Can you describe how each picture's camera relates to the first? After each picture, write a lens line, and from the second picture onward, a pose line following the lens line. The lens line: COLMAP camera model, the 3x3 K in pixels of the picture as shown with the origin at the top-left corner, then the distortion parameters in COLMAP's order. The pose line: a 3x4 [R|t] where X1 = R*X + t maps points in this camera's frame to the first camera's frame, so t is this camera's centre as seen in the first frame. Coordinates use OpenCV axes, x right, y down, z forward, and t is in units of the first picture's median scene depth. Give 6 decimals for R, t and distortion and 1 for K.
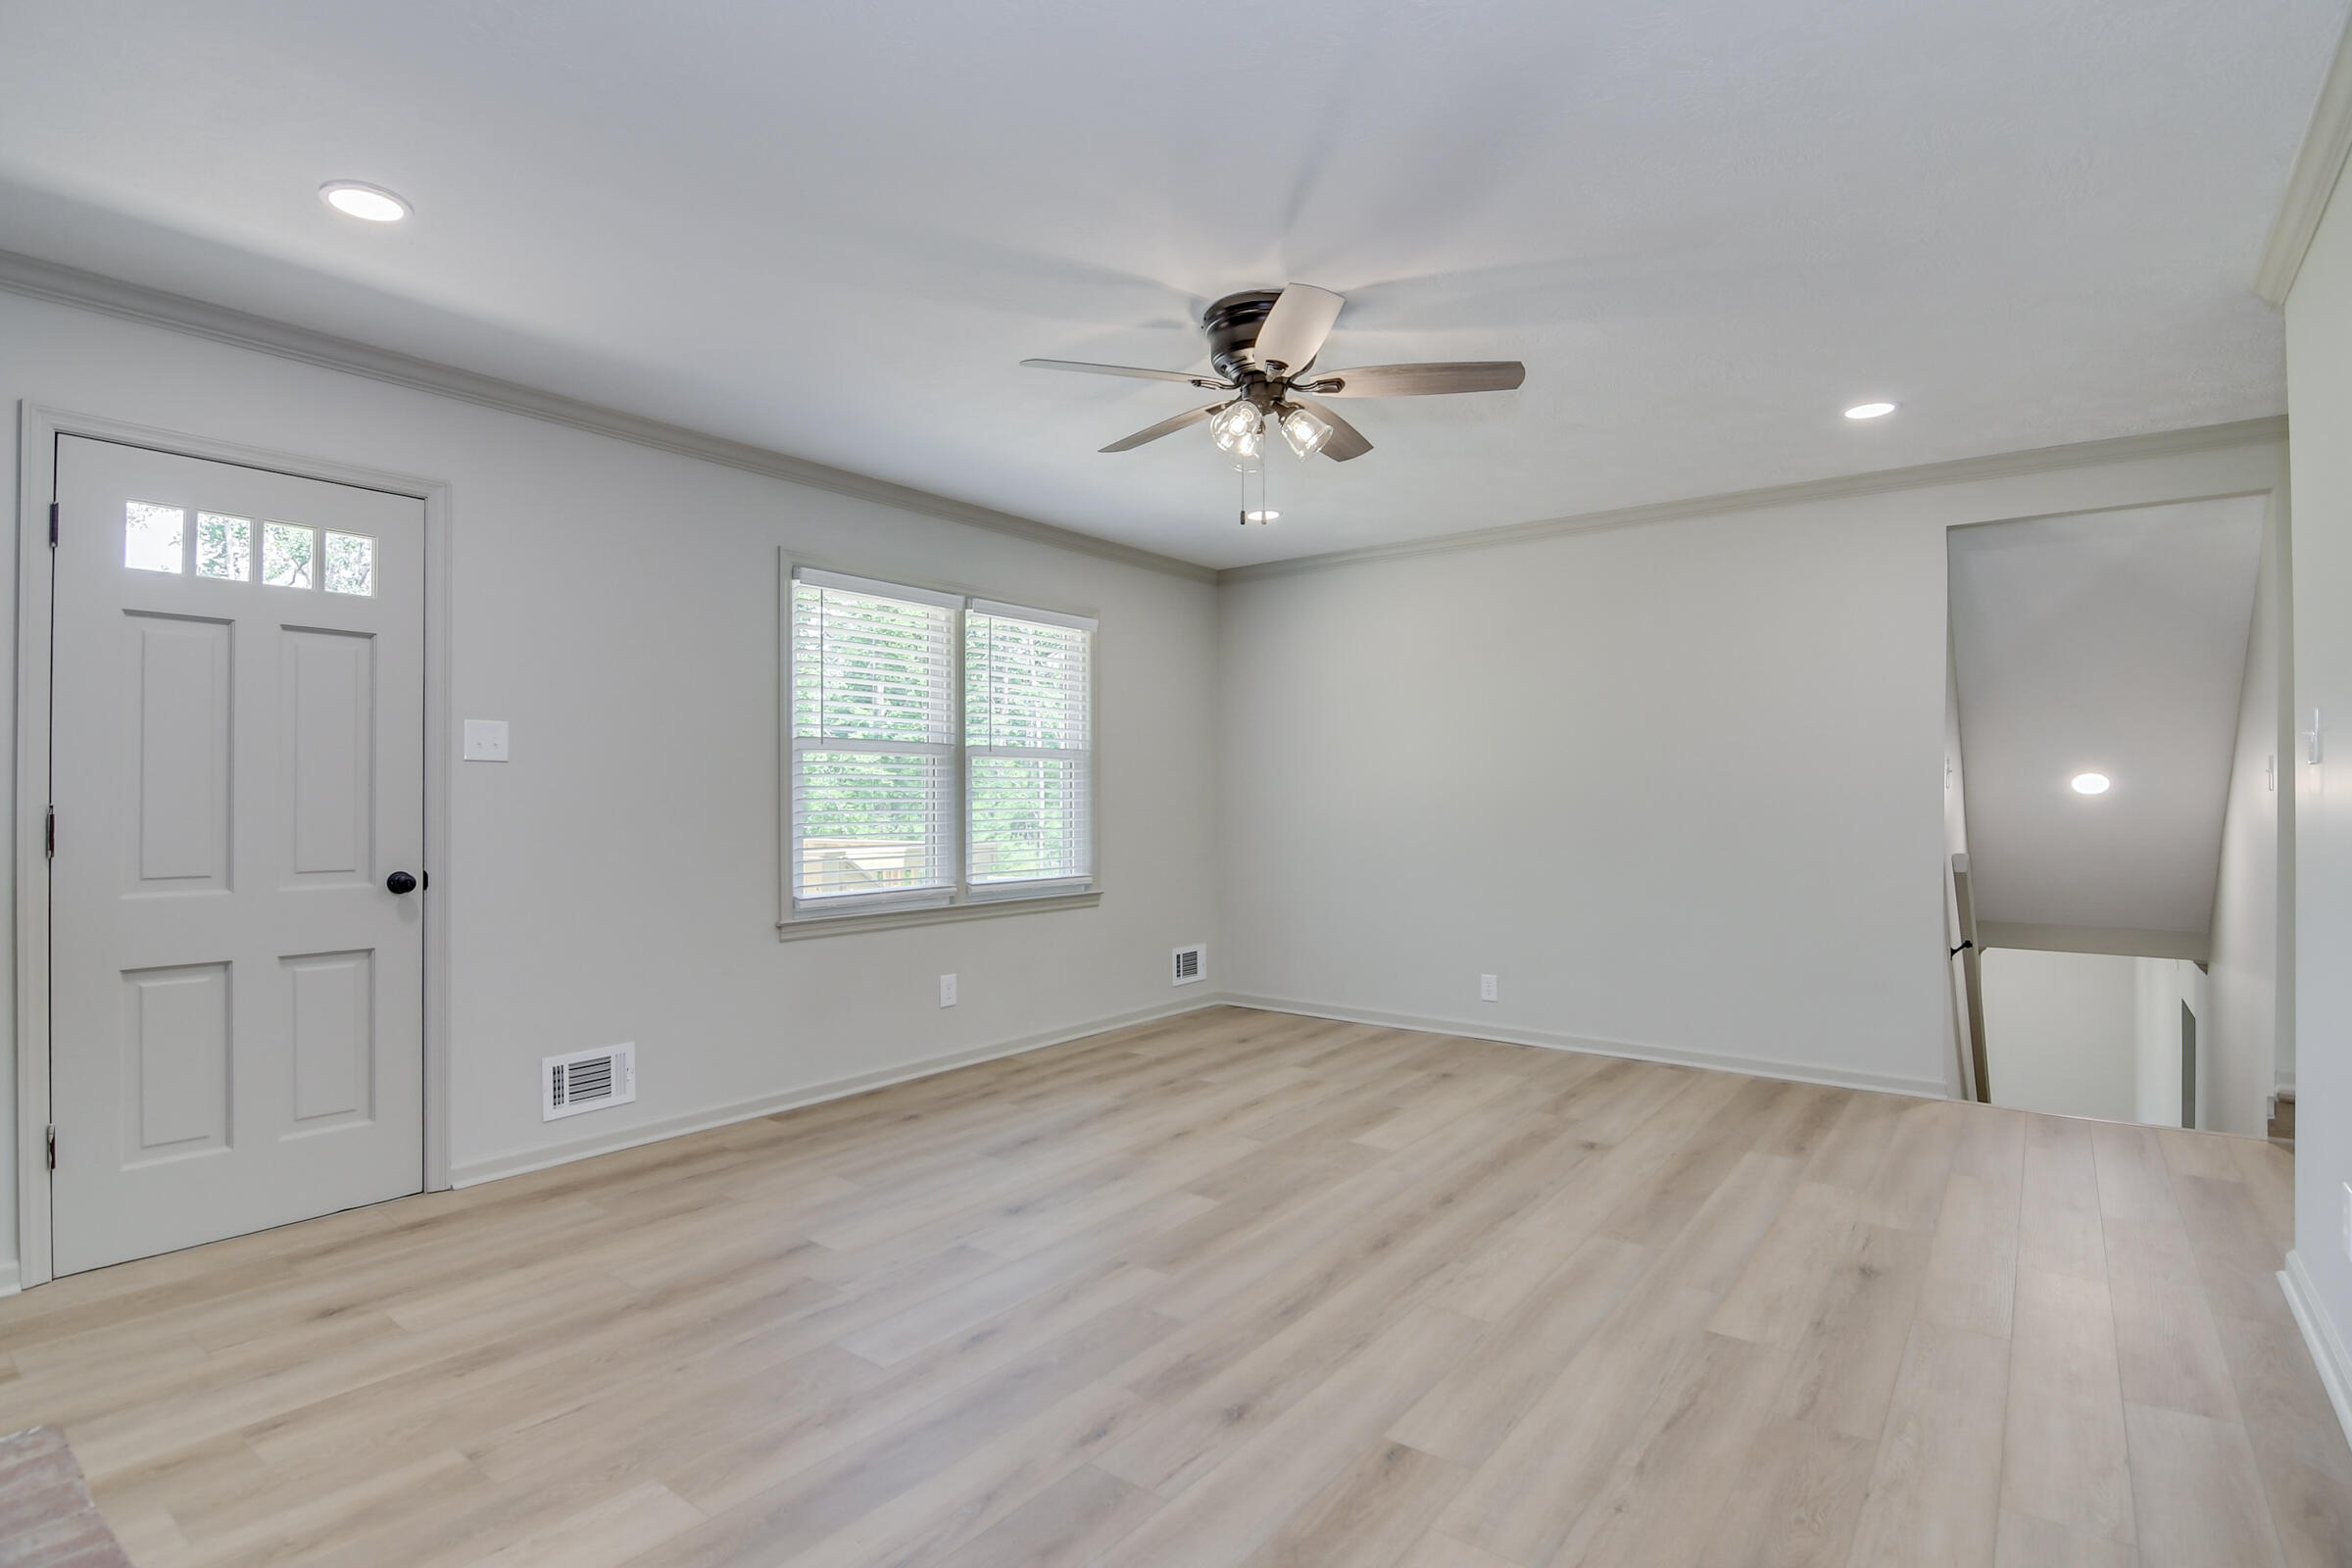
lens RADIAL K [[1136.3, 0, 1170.6], [0, 1136.3, 803.2], [0, 0, 1]] dist [-0.010925, -0.006094]
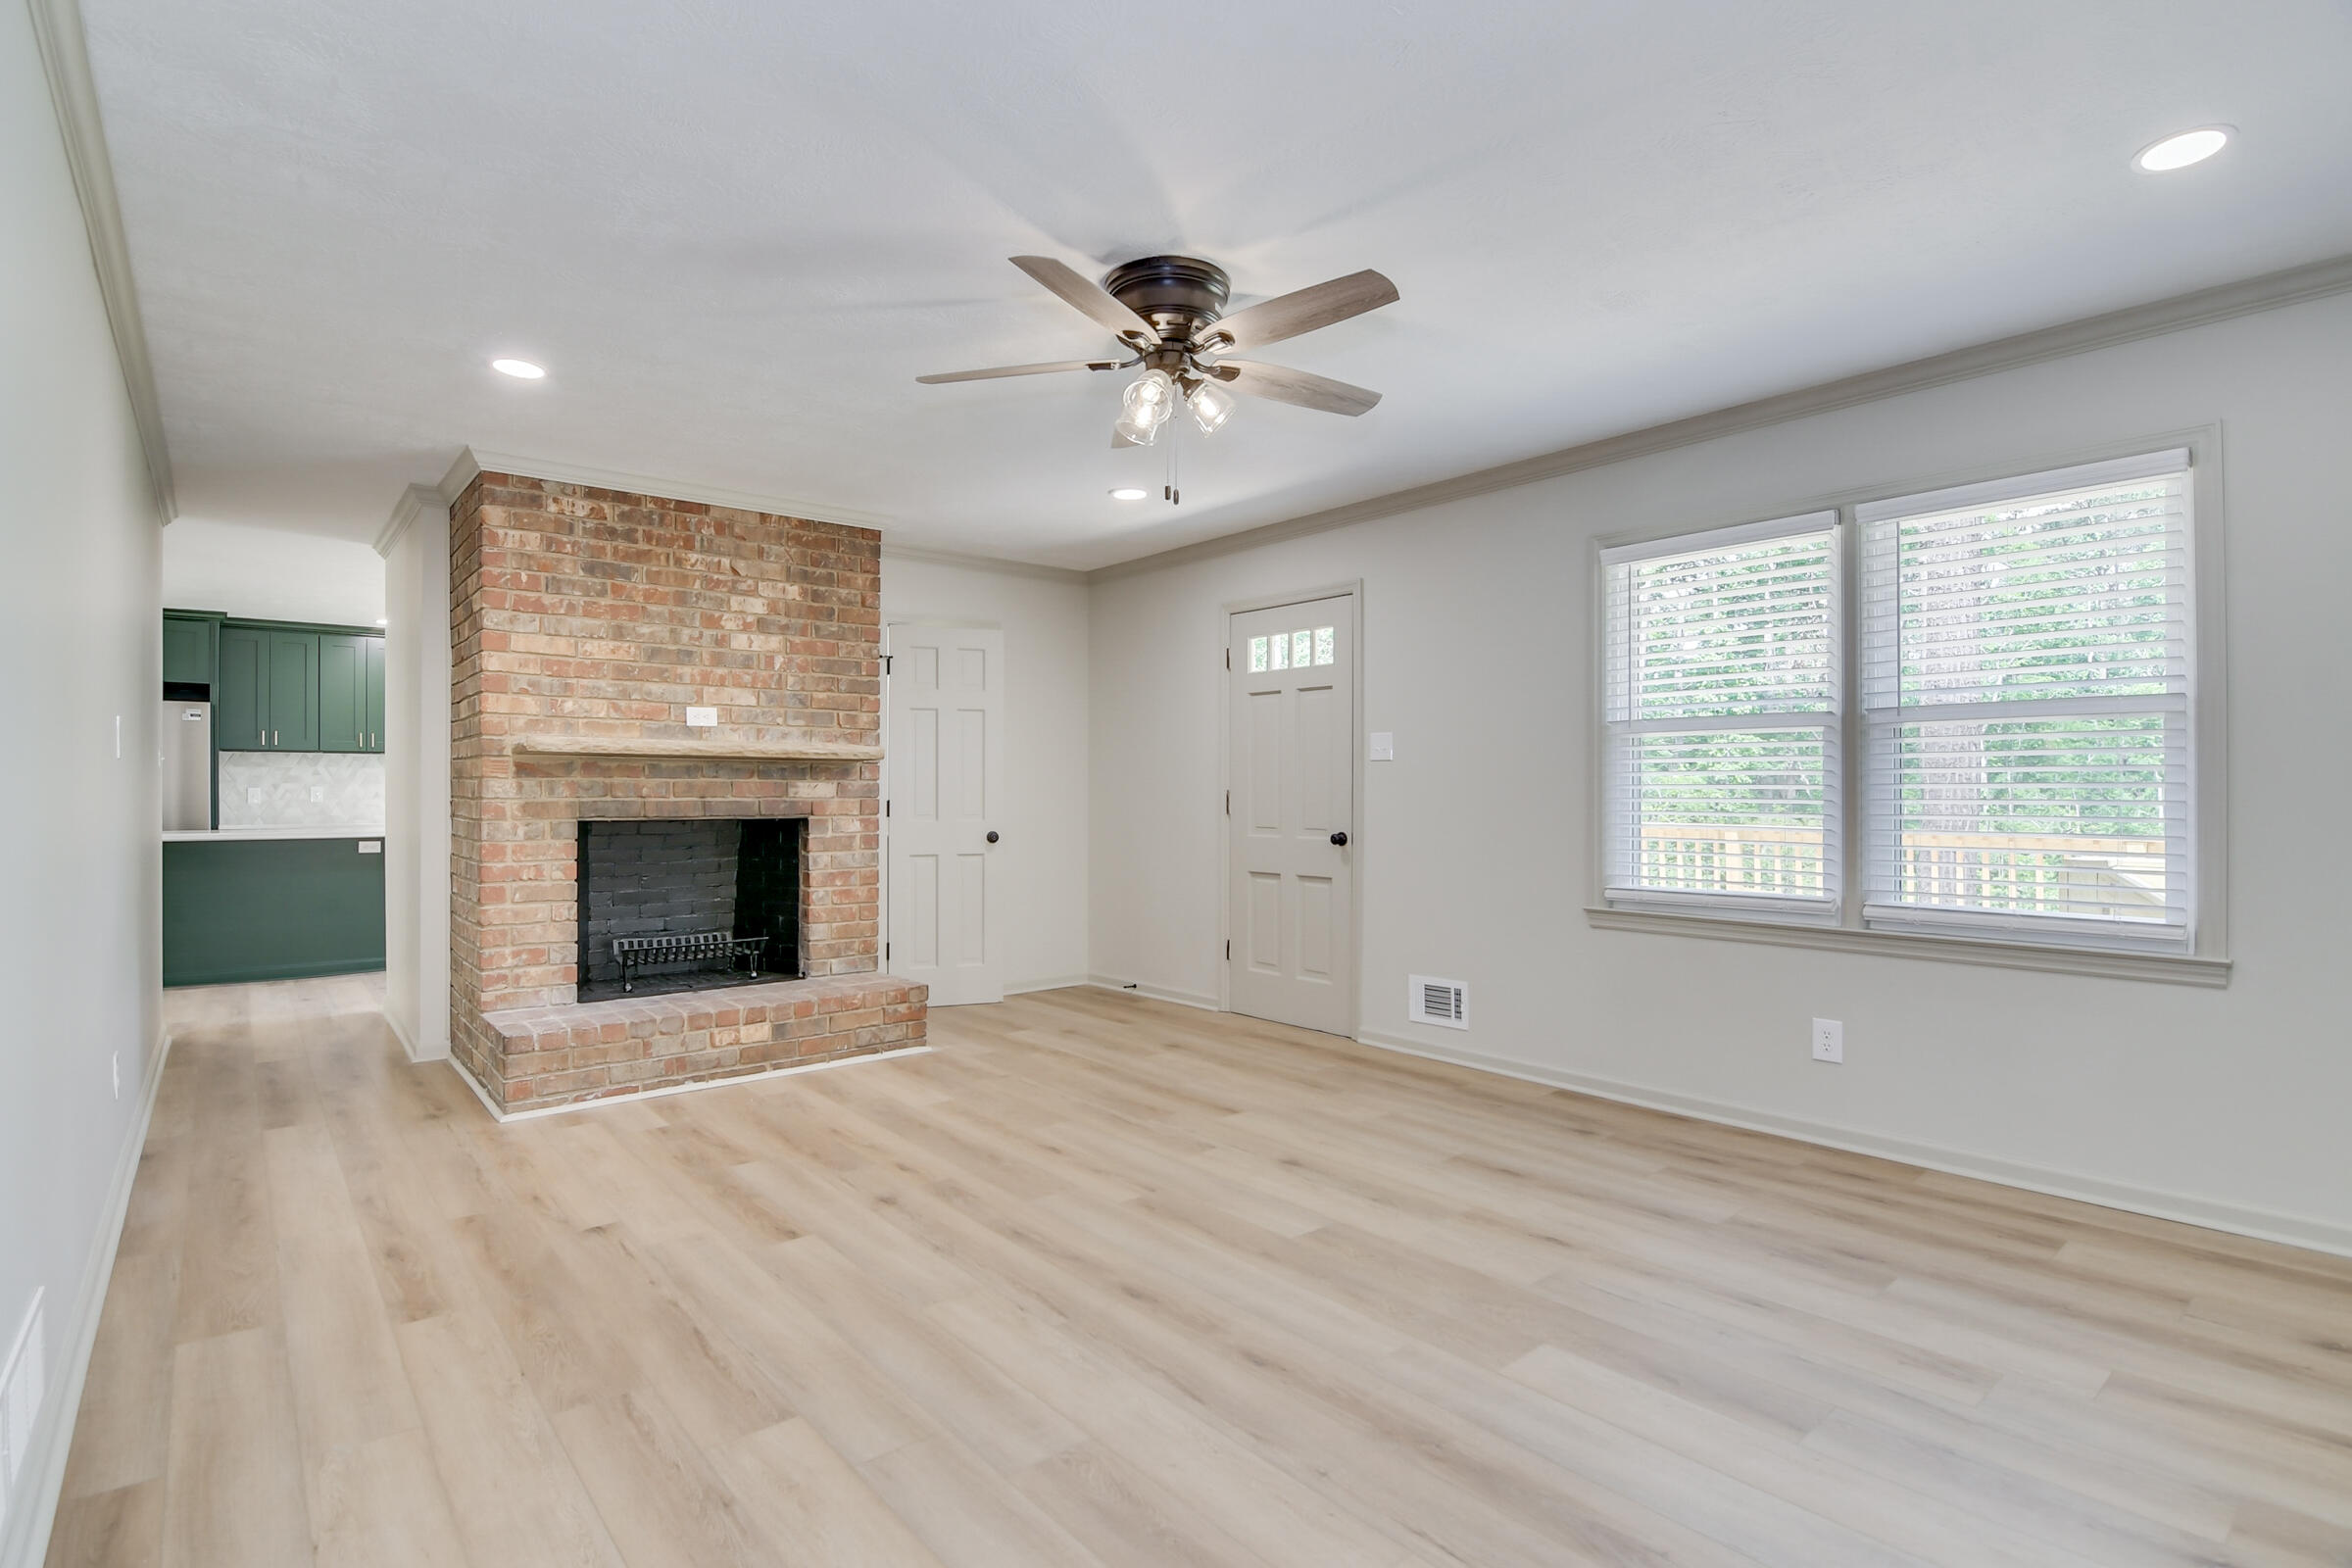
lens RADIAL K [[1136.3, 0, 1165.4], [0, 1136.3, 785.1], [0, 0, 1]] dist [-0.010925, -0.006094]
pose [[-0.211262, -0.003615, -0.977423, 0.949714], [-0.003424, 0.999990, -0.002959, 0.000762], [0.977423, 0.002722, -0.211273, 1.107833]]
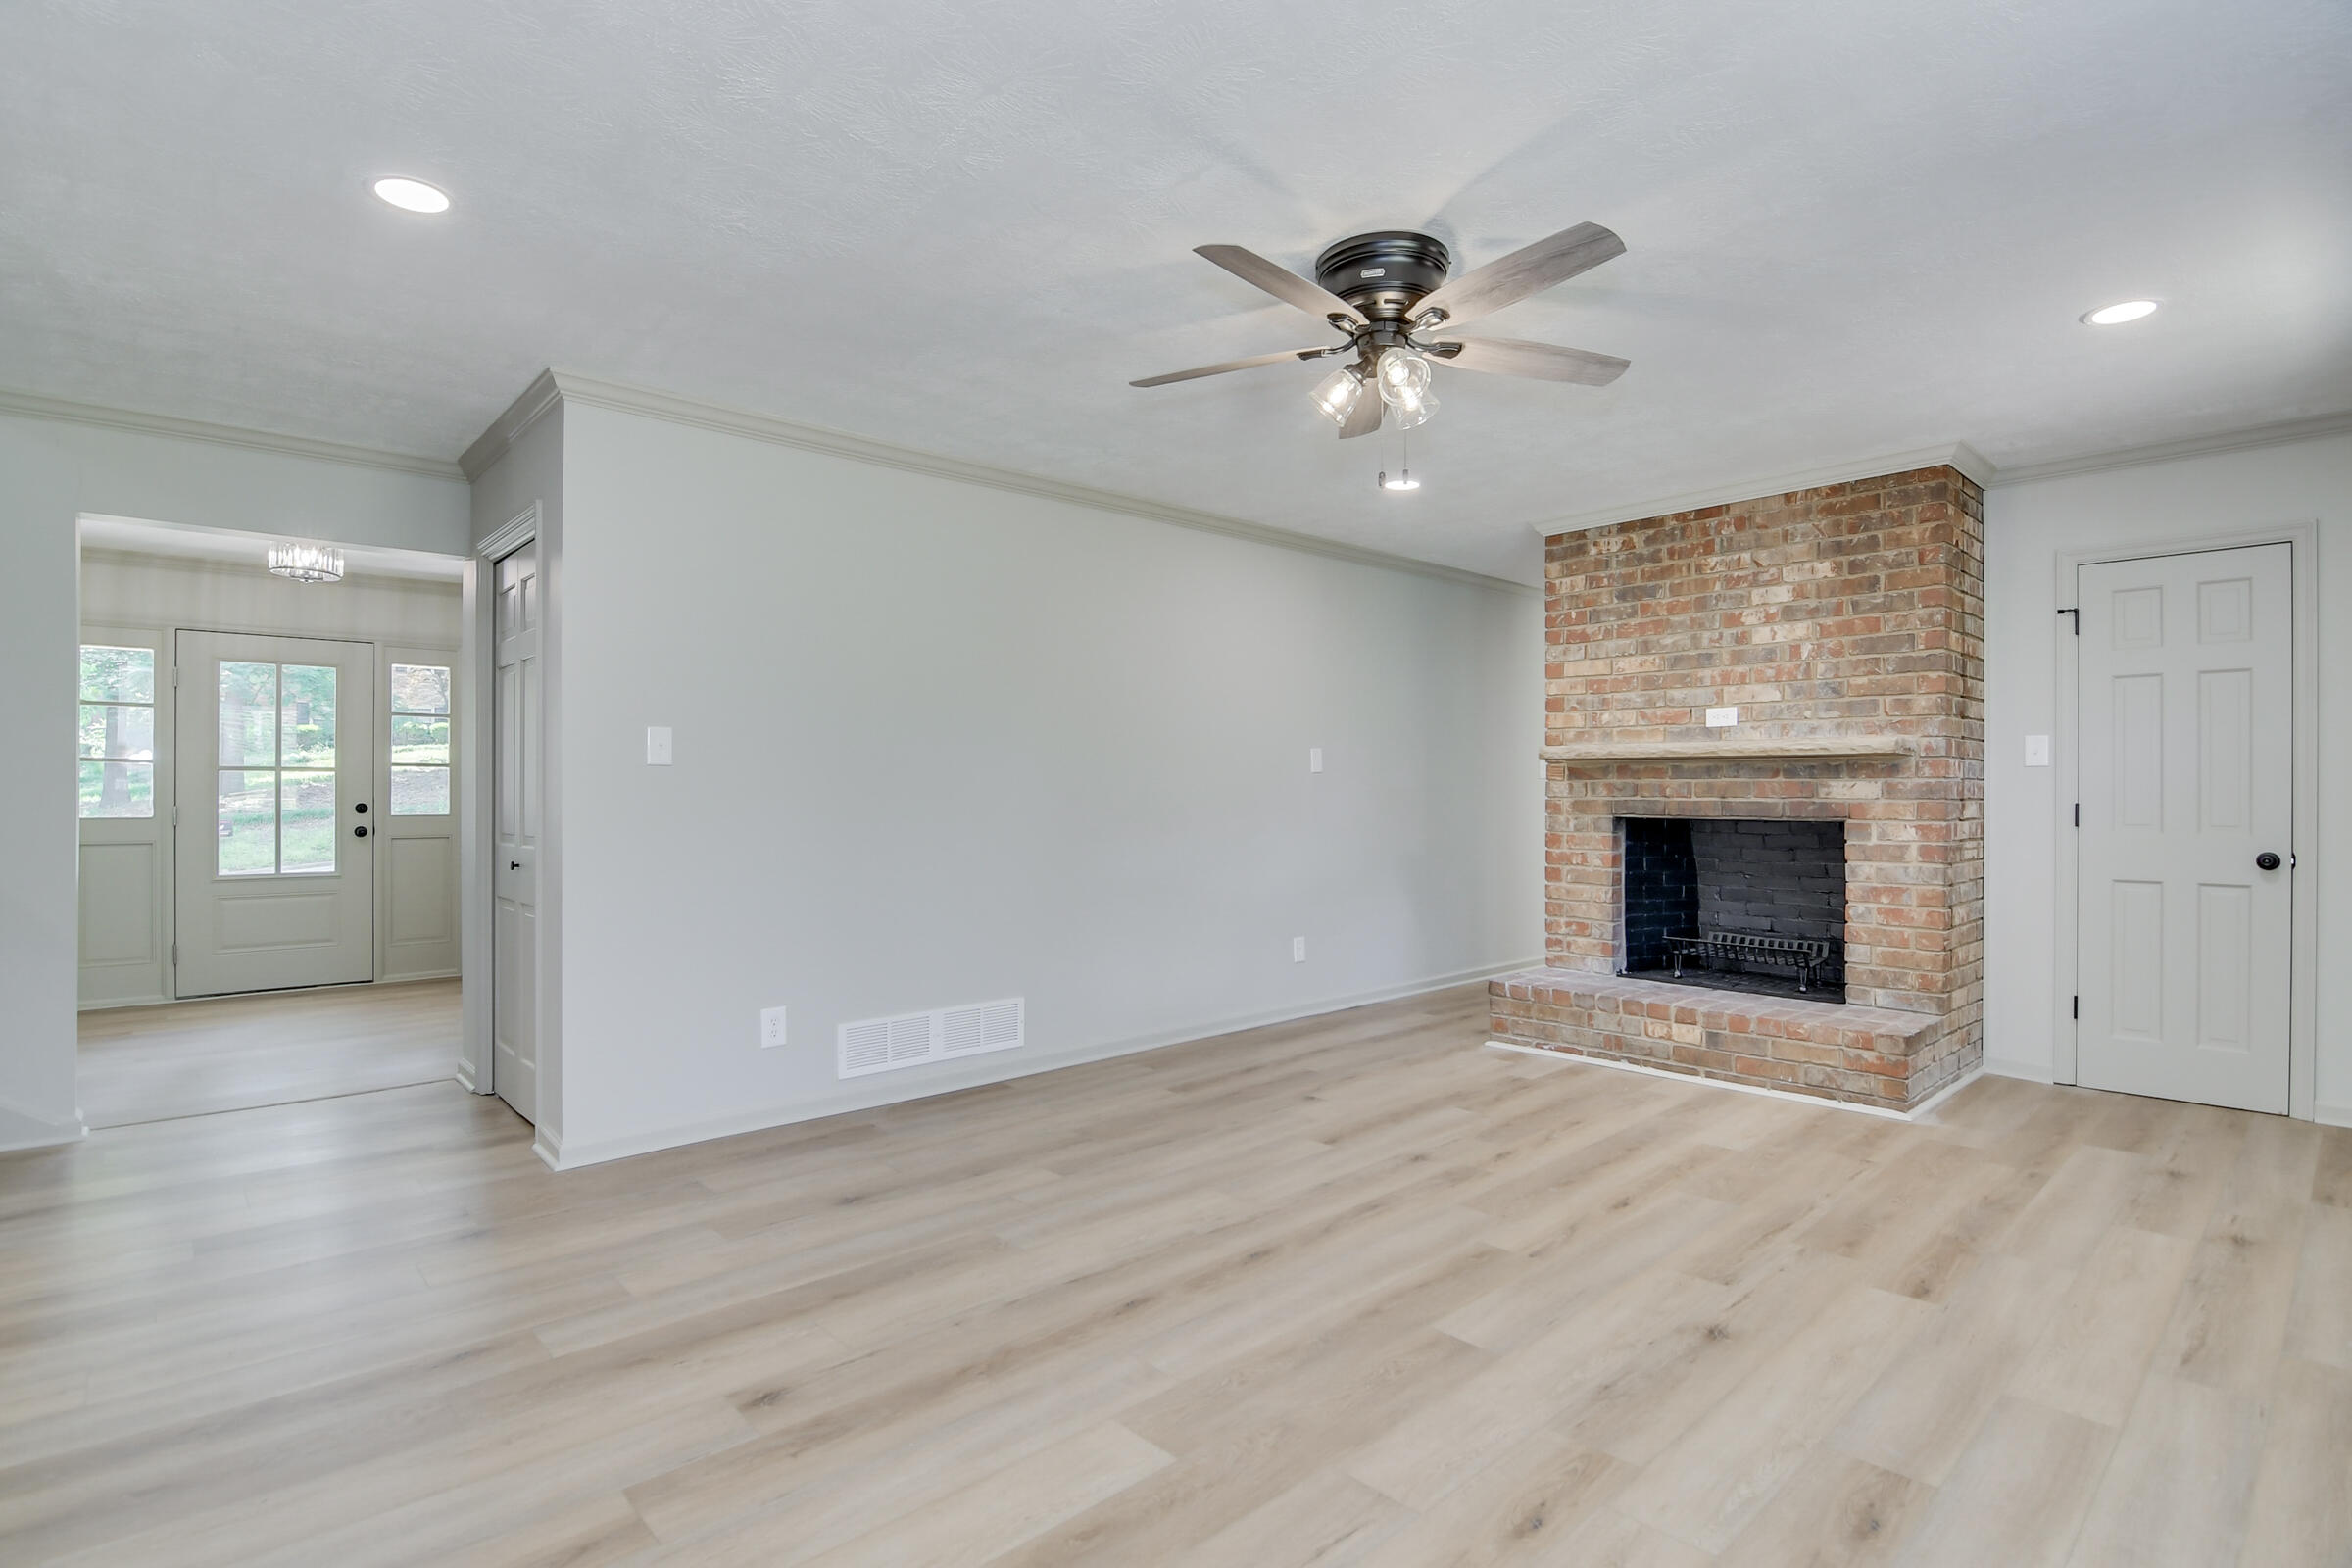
lens RADIAL K [[1136.3, 0, 1177.8], [0, 1136.3, 782.2], [0, 0, 1]] dist [-0.010925, -0.006094]
pose [[-0.986458, 0.003837, 0.163971, 0.087705], [0.003308, 0.999988, -0.003496, -0.002567], [-0.163983, -0.002906, -0.986459, 1.787797]]
